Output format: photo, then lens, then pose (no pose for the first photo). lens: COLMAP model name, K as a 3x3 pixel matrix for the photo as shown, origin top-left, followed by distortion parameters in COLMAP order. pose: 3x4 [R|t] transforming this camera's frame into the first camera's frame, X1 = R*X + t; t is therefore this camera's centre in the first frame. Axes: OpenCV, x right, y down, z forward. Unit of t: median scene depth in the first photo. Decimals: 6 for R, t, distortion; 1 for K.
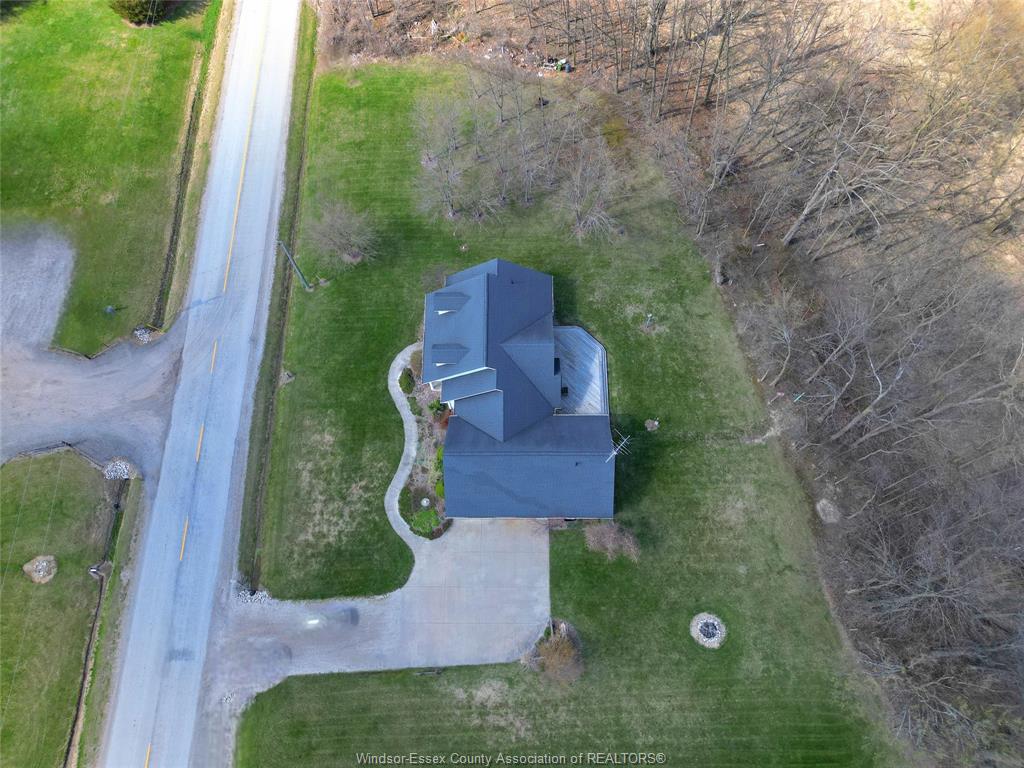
lens RADIAL K [[719.1, 0, 511.0], [0, 719.1, 383.4], [0, 0, 1]] dist [0.063625, -0.062630]
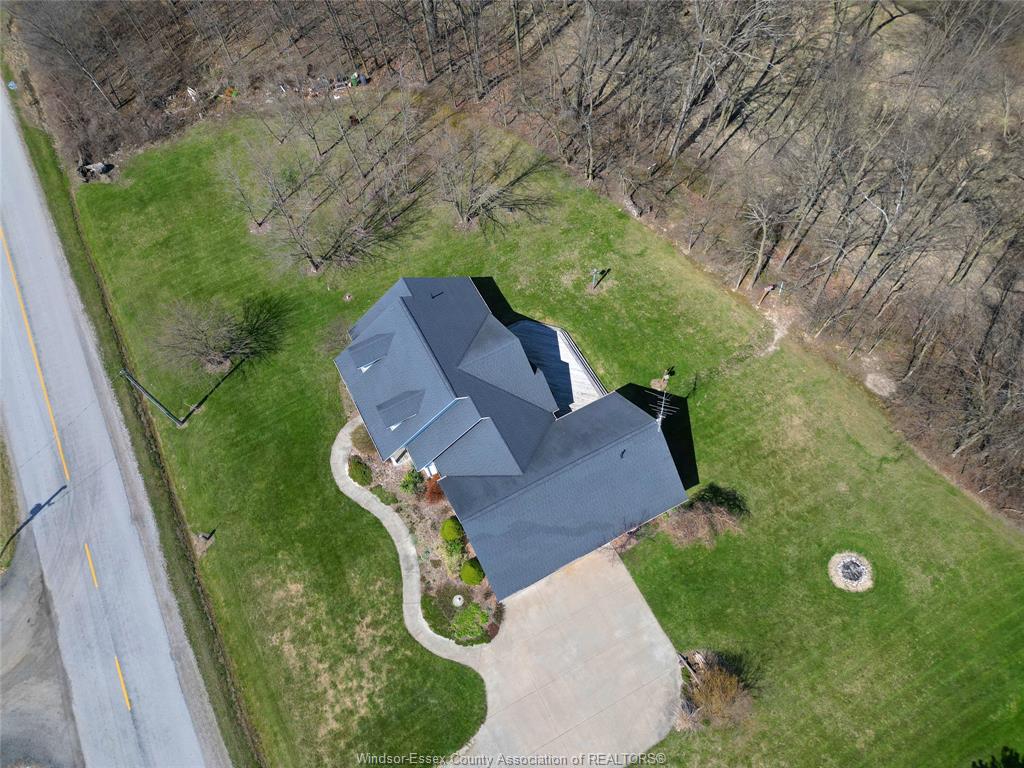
lens RADIAL K [[719.1, 0, 511.0], [0, 719.1, 383.4], [0, 0, 1]] dist [0.063625, -0.062630]
pose [[0.882382, -0.421636, 0.208865, -0.129021], [0.443101, 0.893938, -0.067351, 0.038026], [-0.158314, 0.151977, 0.975623, 0.221999]]
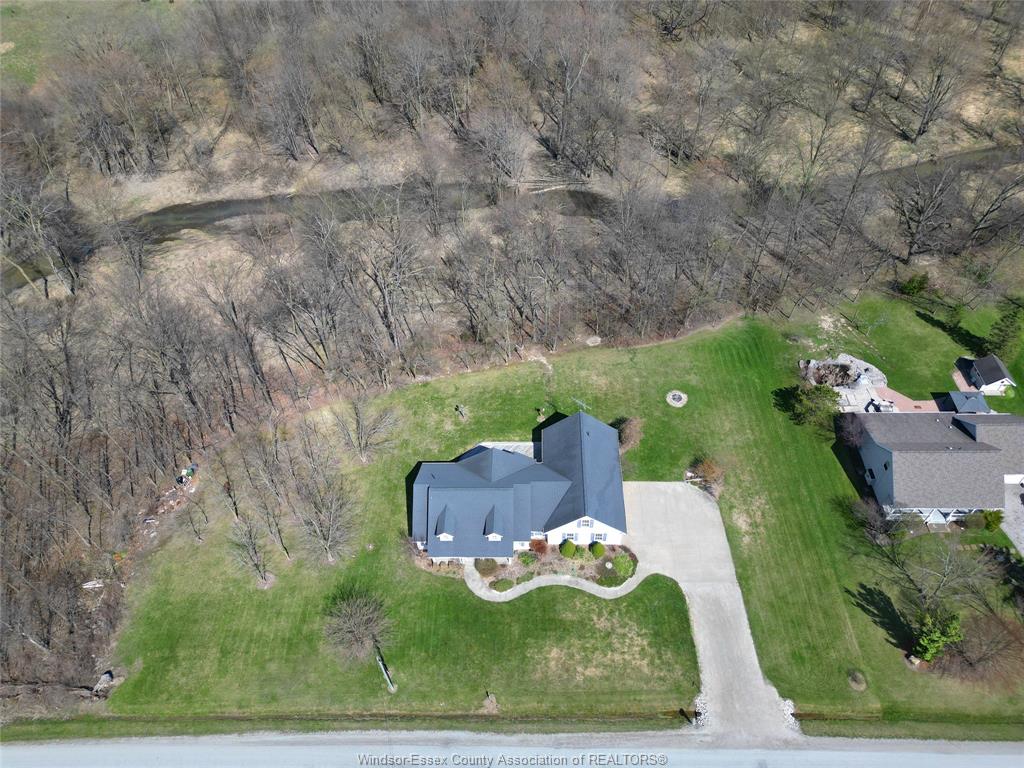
lens RADIAL K [[719.1, 0, 511.0], [0, 719.1, 383.4], [0, 0, 1]] dist [0.063625, -0.062630]
pose [[0.019205, -0.737746, 0.674805, -0.705889], [0.943547, 0.236602, 0.231817, -0.341544], [-0.330682, 0.632258, 0.700642, -0.000657]]
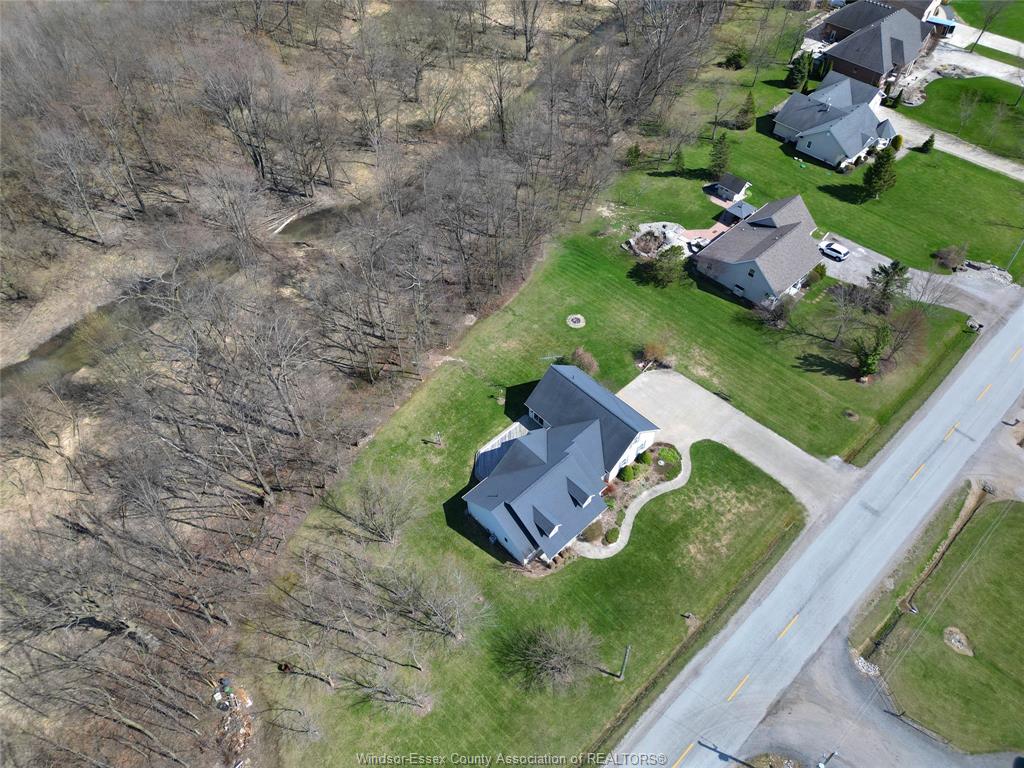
lens RADIAL K [[719.1, 0, 511.0], [0, 719.1, 383.4], [0, 0, 1]] dist [0.063625, -0.062630]
pose [[-0.684603, -0.532274, 0.498000, -0.507114], [0.692641, -0.262190, 0.671942, -0.877402], [-0.227086, 0.804948, 0.548170, 0.199381]]
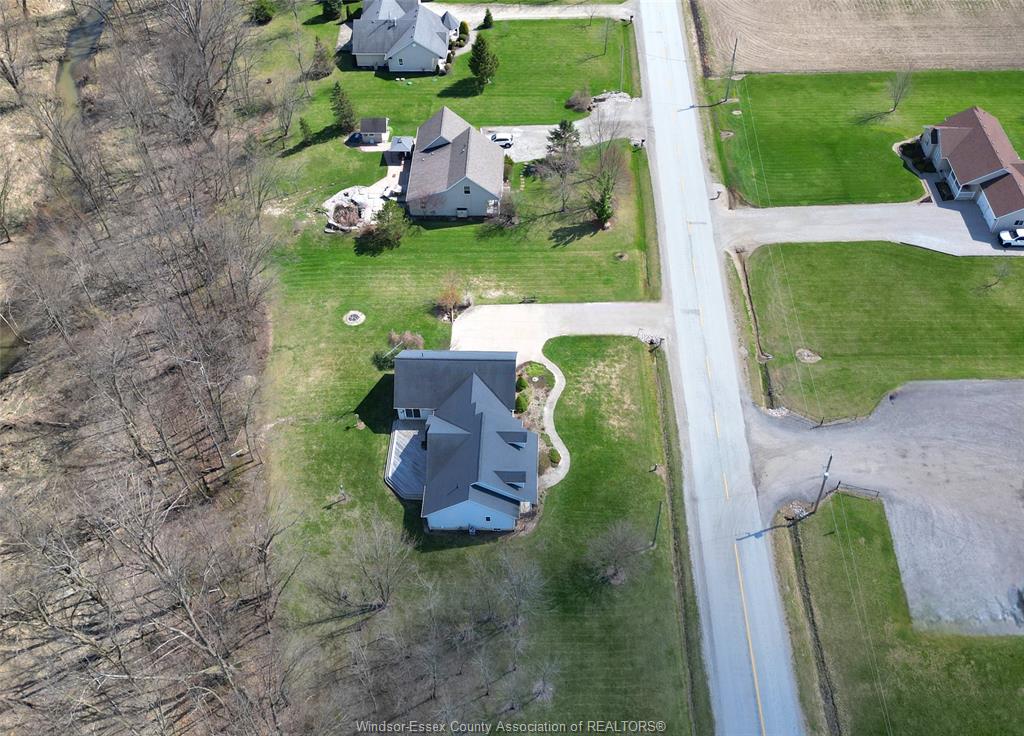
lens RADIAL K [[920.0, 0, 505.3], [0, 920.0, 365.6], [0, 0, 1]] dist [0.117967, -0.188878]
pose [[-0.997986, 0.006090, 0.063149, -0.168615], [0.053054, -0.465672, 0.883365, -1.347295], [0.034786, 0.884936, 0.464411, 0.154792]]
